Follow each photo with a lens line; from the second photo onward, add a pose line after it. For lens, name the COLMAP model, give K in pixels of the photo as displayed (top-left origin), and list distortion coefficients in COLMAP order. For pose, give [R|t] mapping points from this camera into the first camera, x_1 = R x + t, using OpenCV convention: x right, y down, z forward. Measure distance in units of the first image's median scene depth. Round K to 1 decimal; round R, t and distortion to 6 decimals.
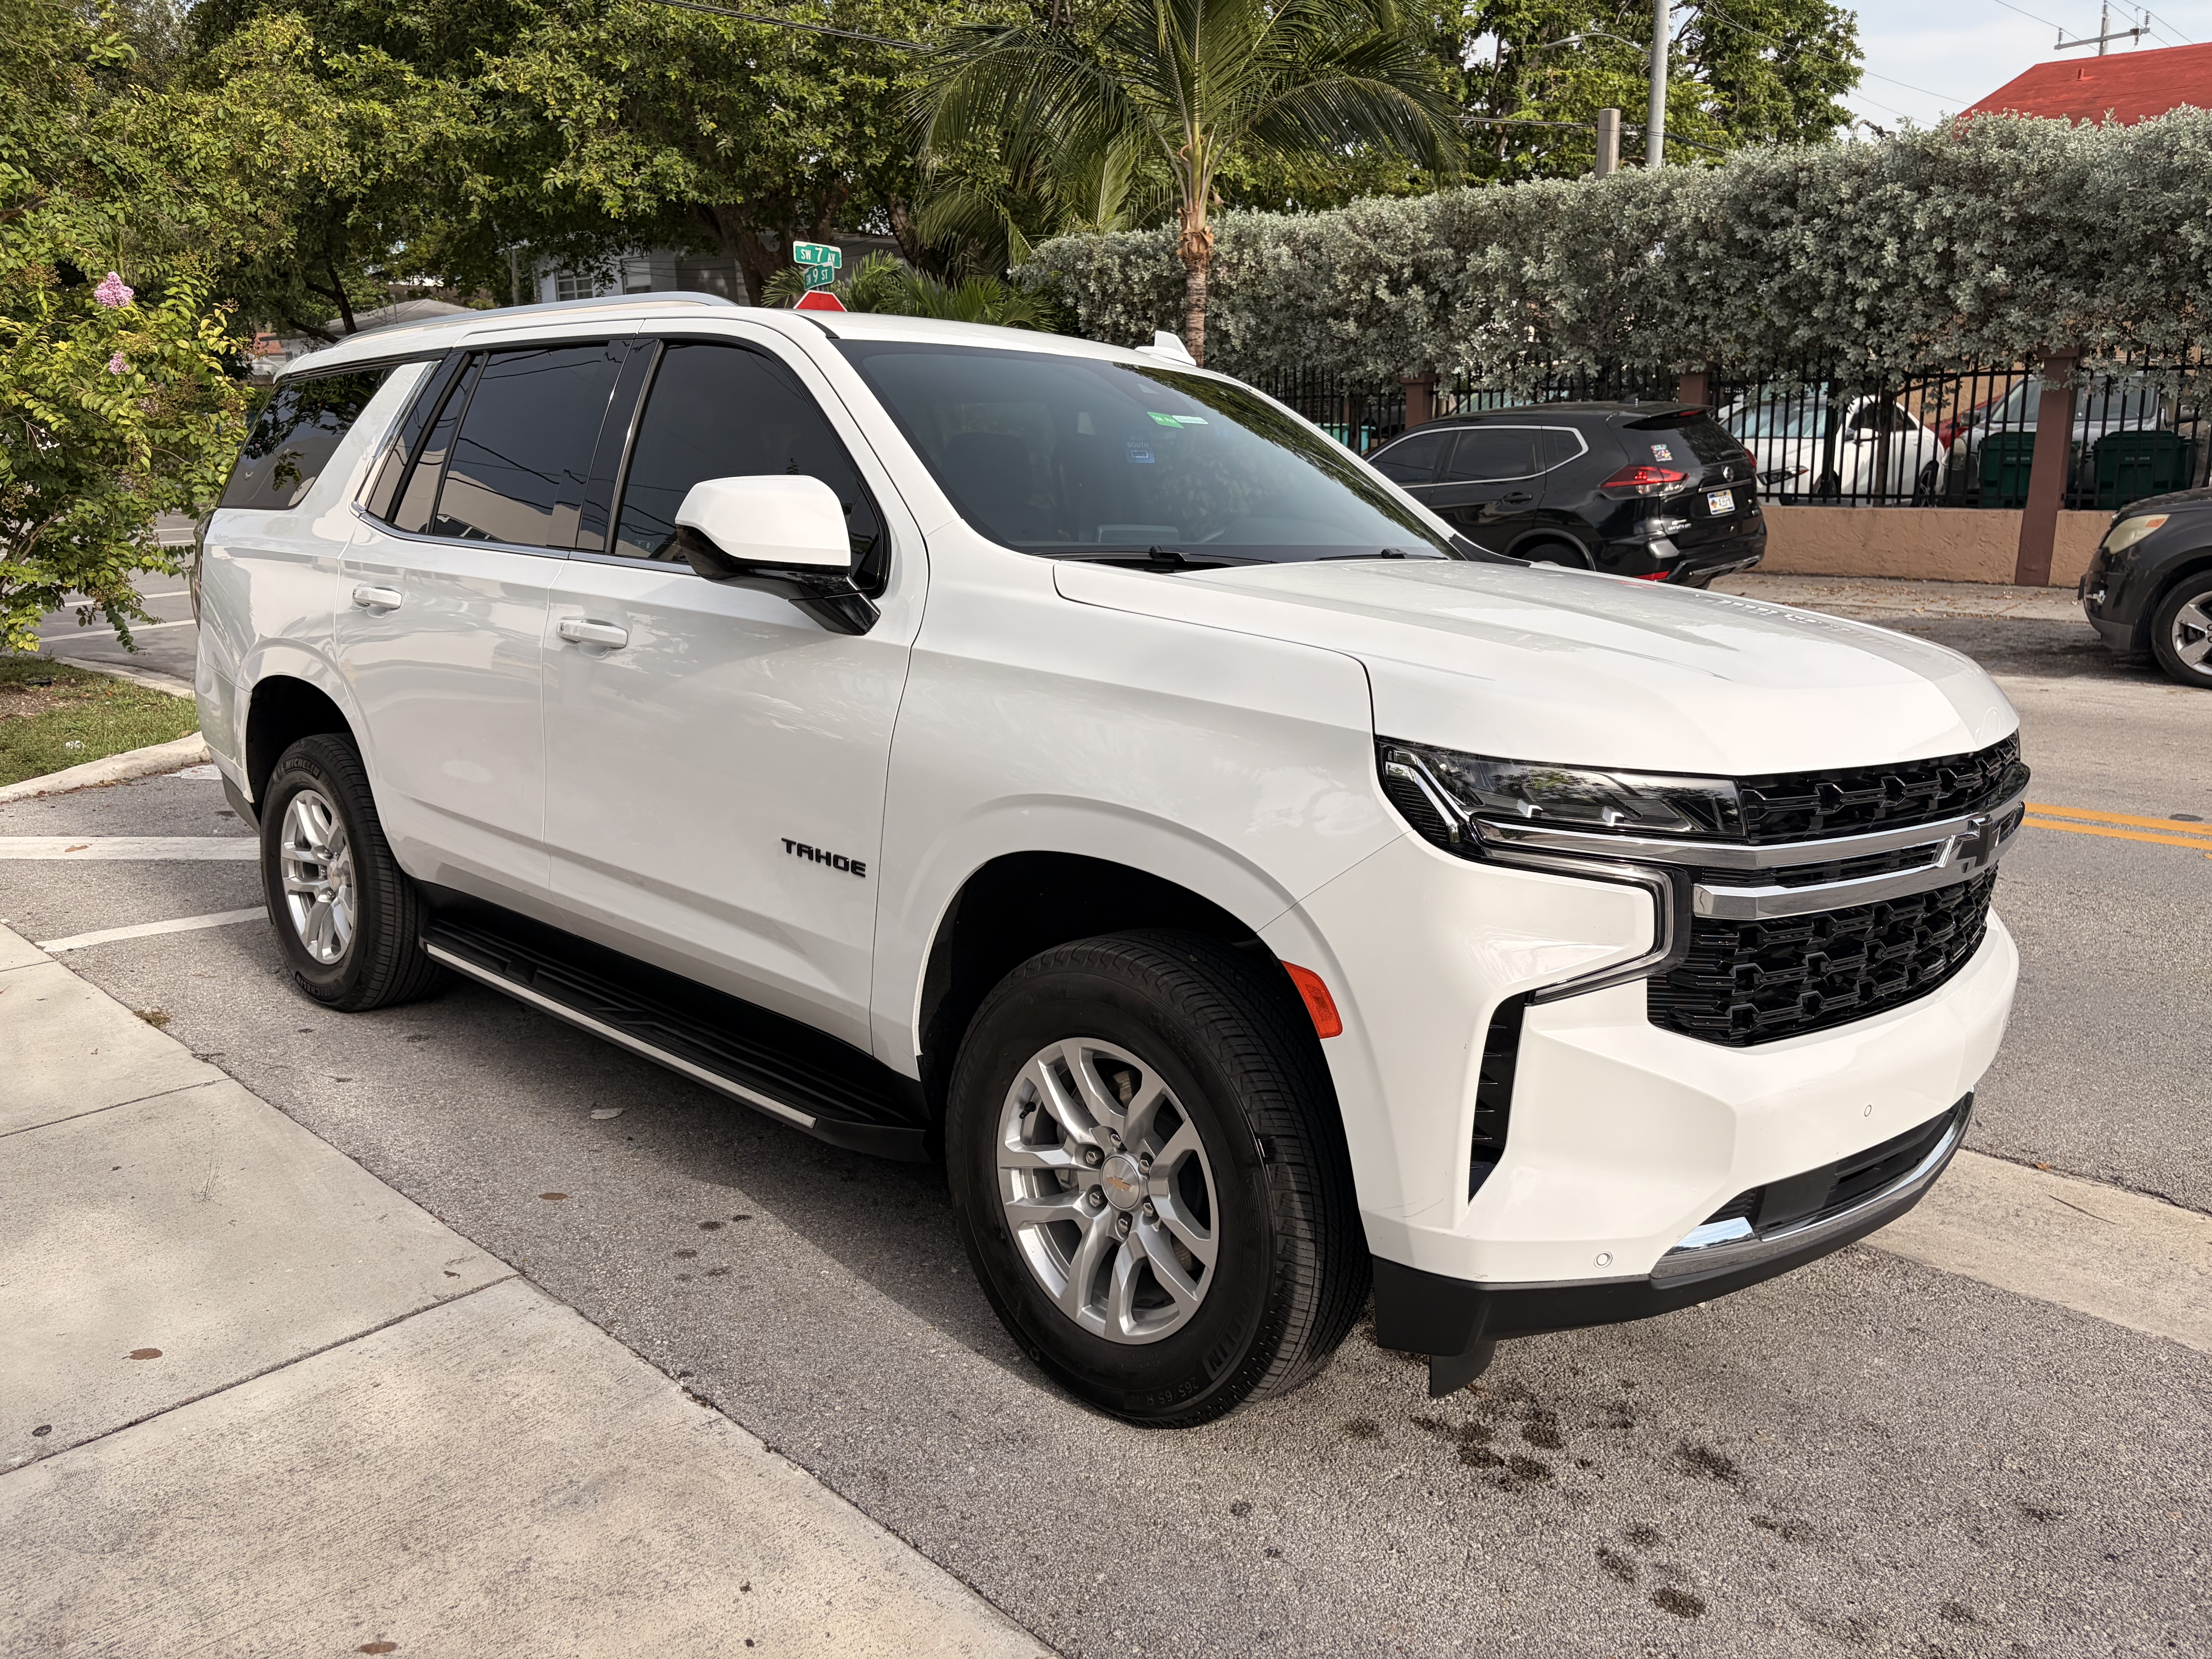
lens RADIAL K [[1667.6, 0, 1120.4], [0, 1667.6, 831.2], [0, 0, 1]] dist [0.019978, 0.002801]
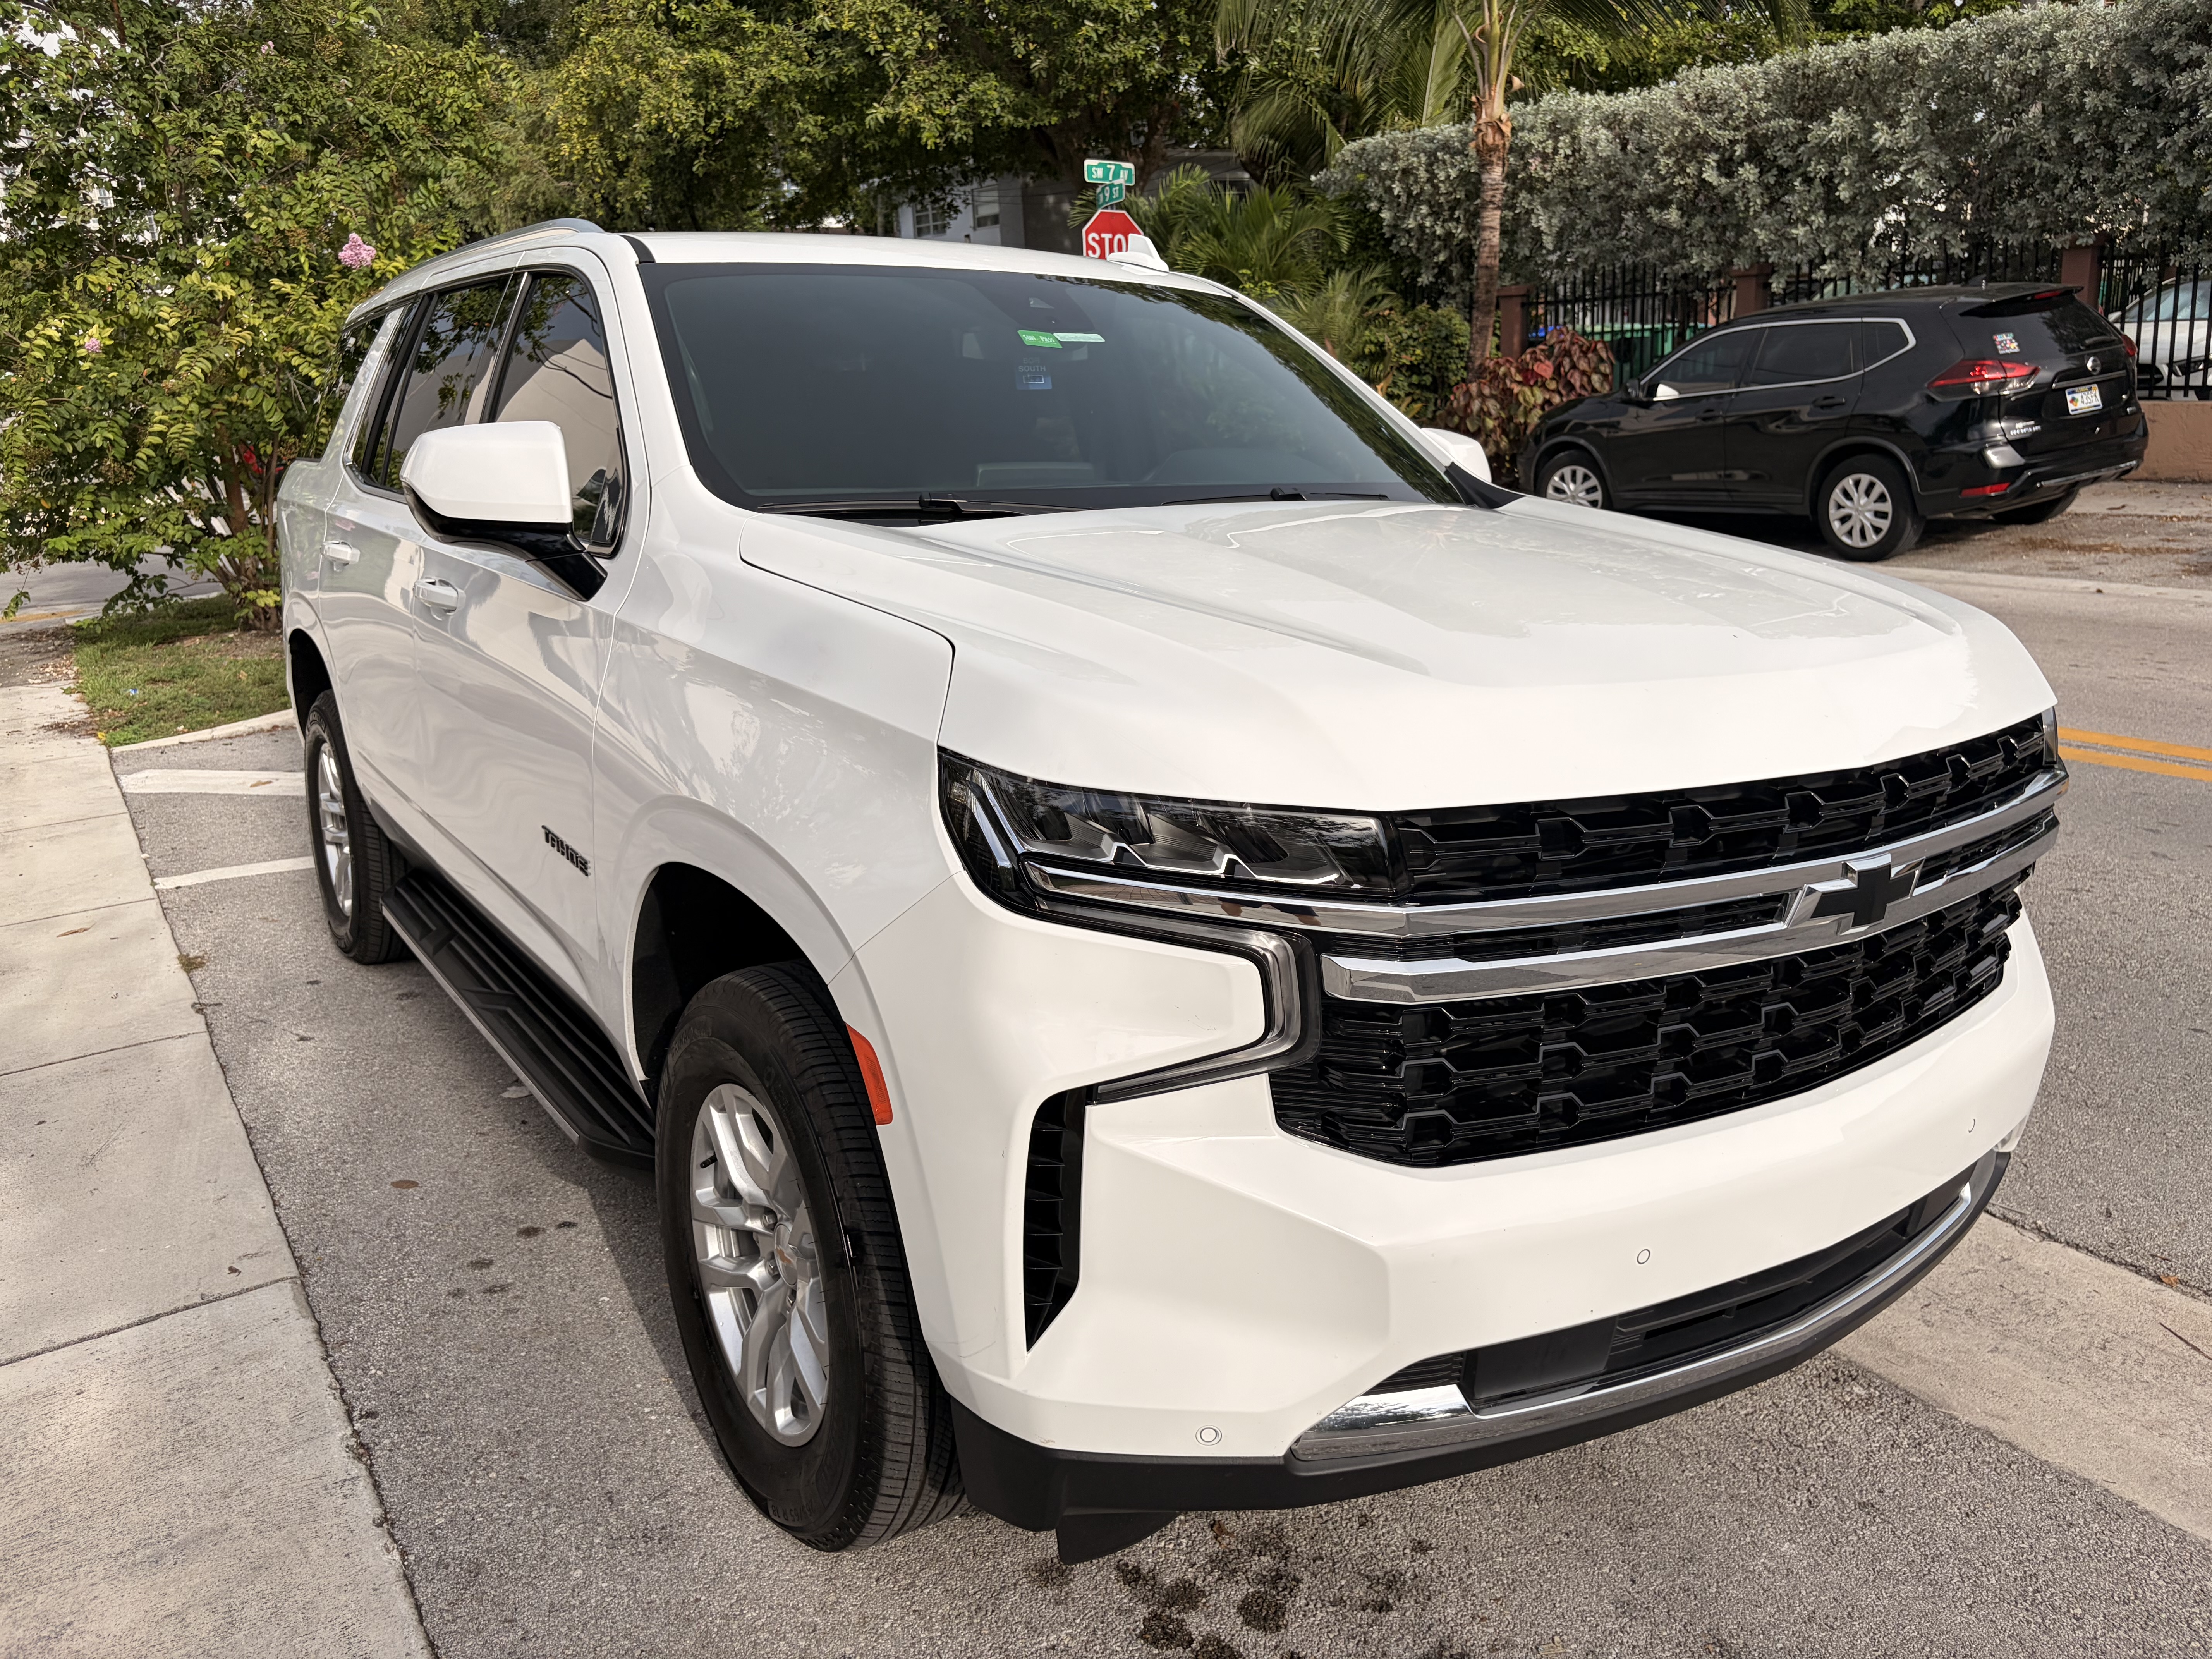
lens RADIAL K [[1660.6, 0, 1106.0], [0, 1660.6, 829.5], [0, 0, 1]] dist [0.054859, -0.062252]
pose [[0.973855, 0.026534, -0.225616, 0.060037], [-0.016326, 0.998762, 0.046993, -0.008333], [0.226583, -0.042081, 0.973082, 0.037644]]
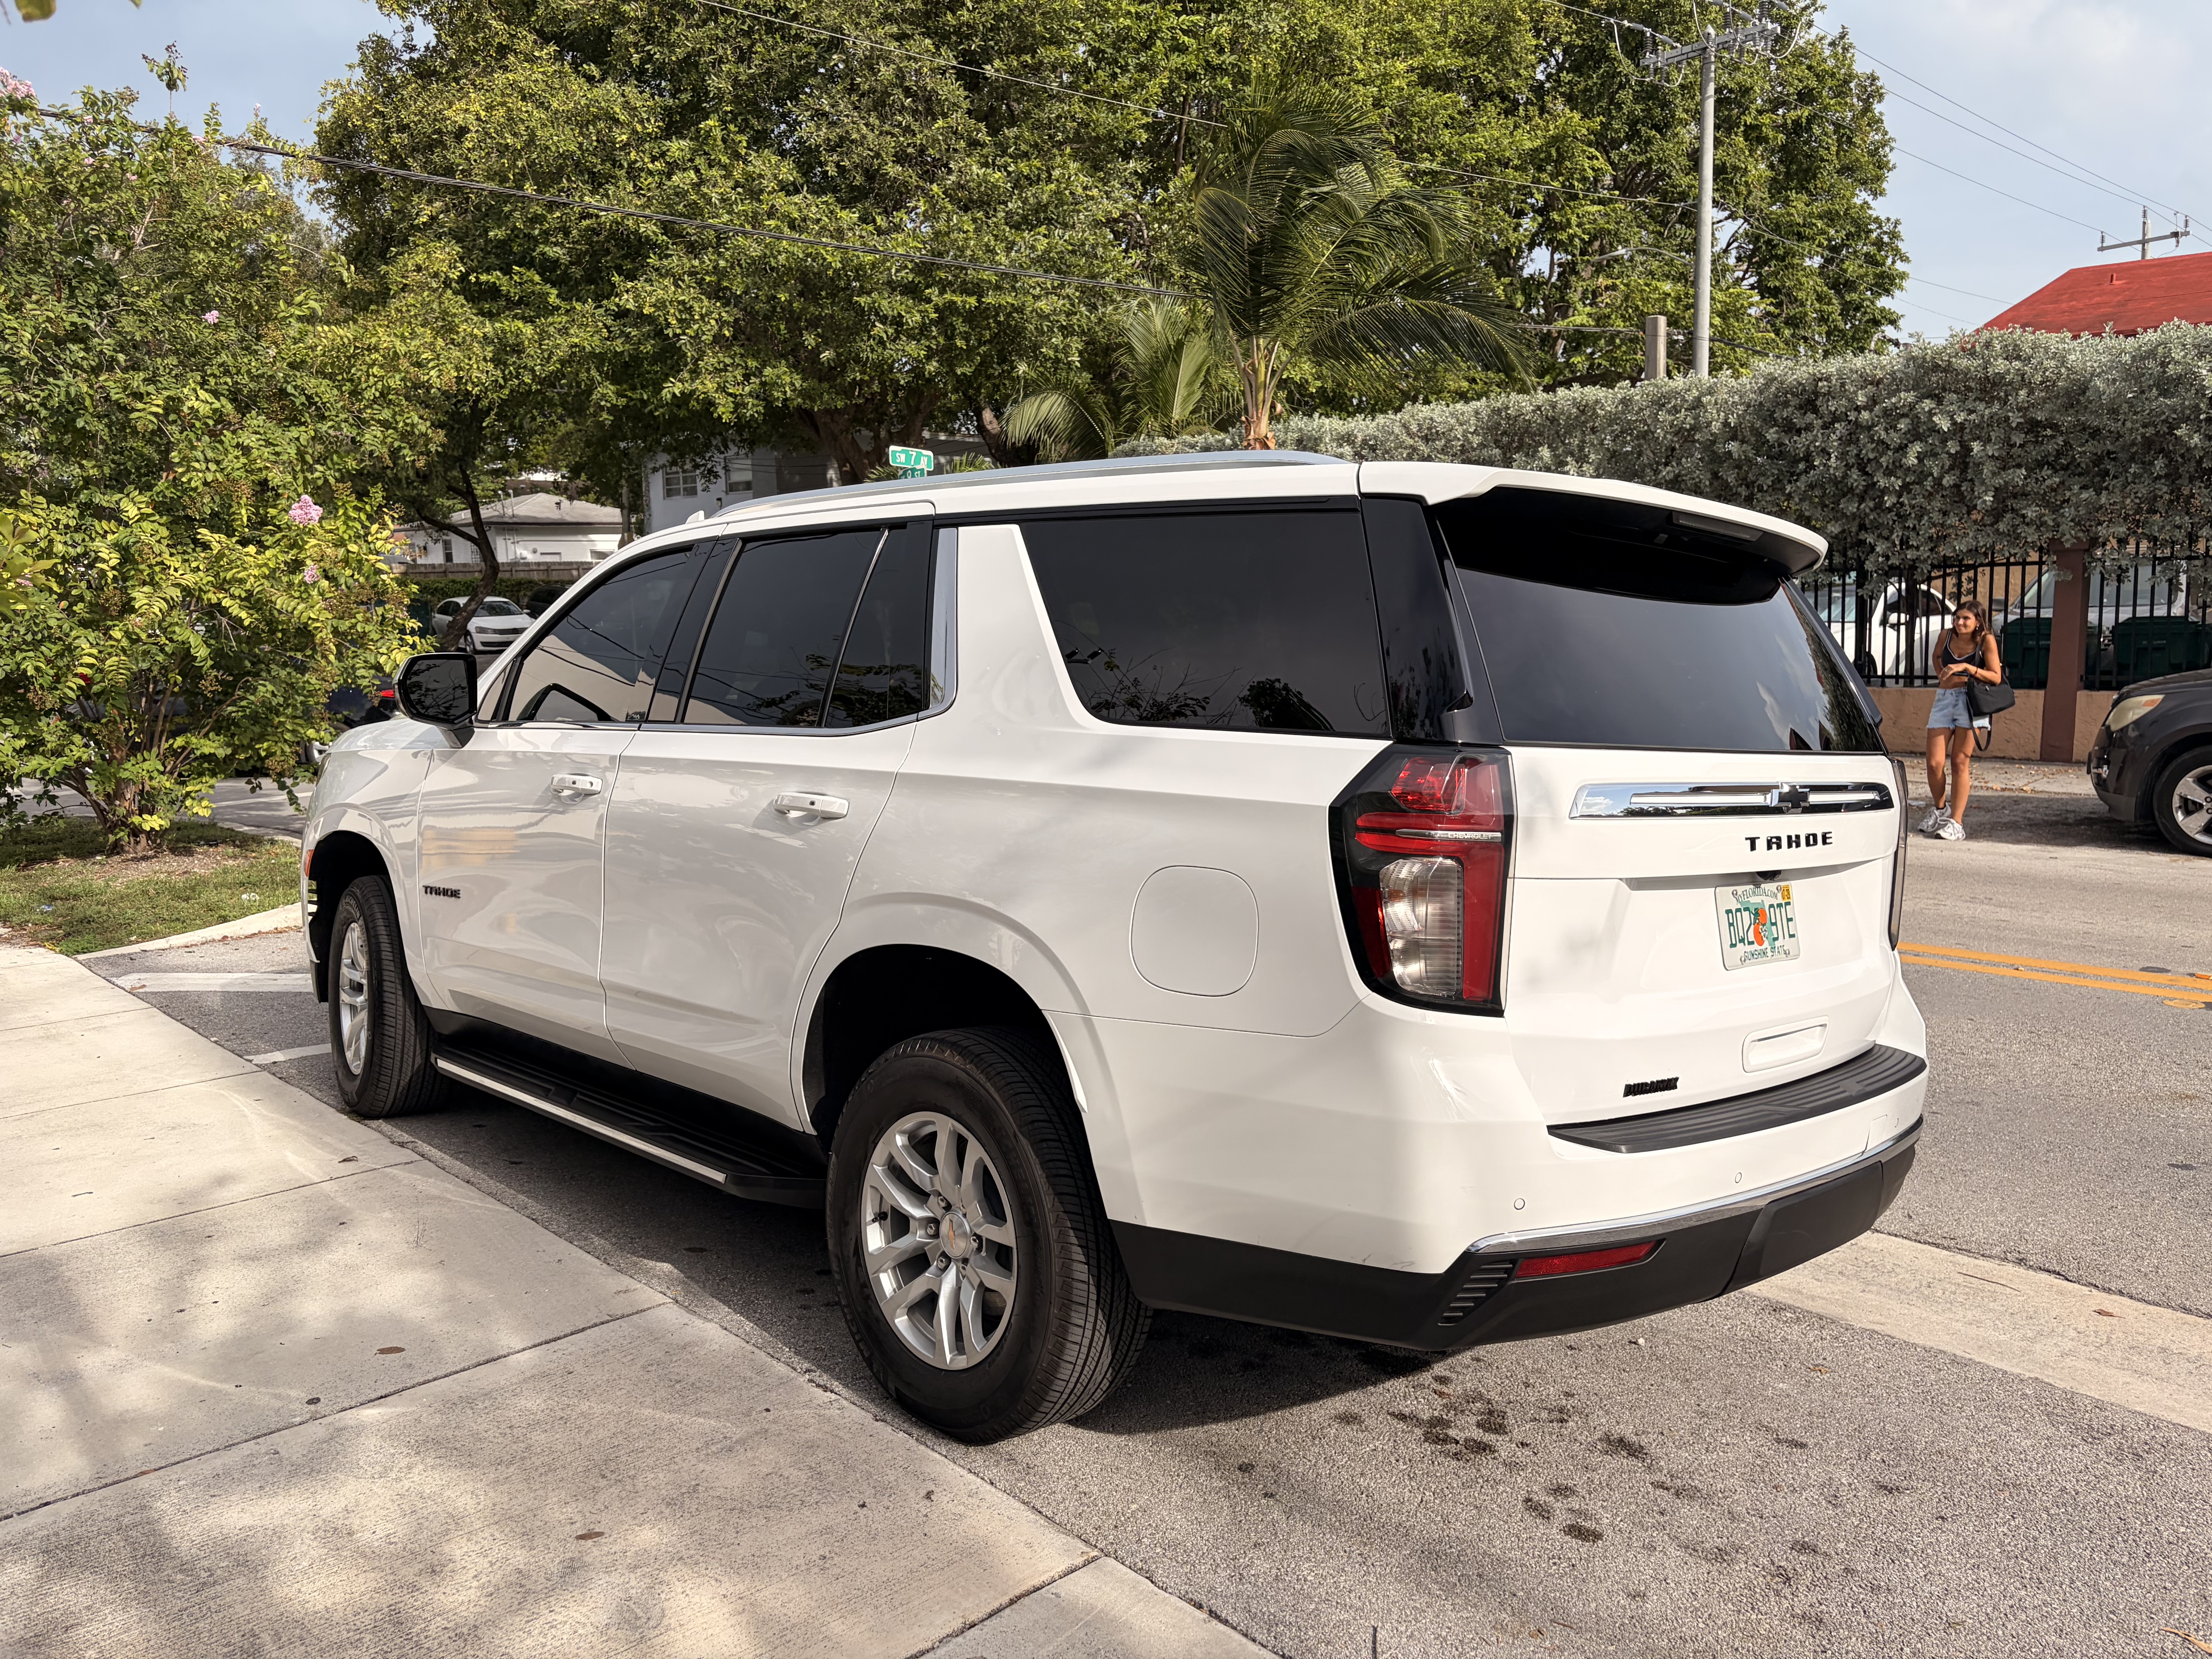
lens RADIAL K [[1688.2, 0, 1106.0], [0, 1688.2, 829.5], [0, 0, 1]] dist [-0.040003, 0.161456]
pose [[0.998540, 0.004998, -0.053792, 0.006497], [-0.010672, 0.994339, -0.105712, 0.012004], [0.052959, 0.106132, 0.992941, -0.066252]]
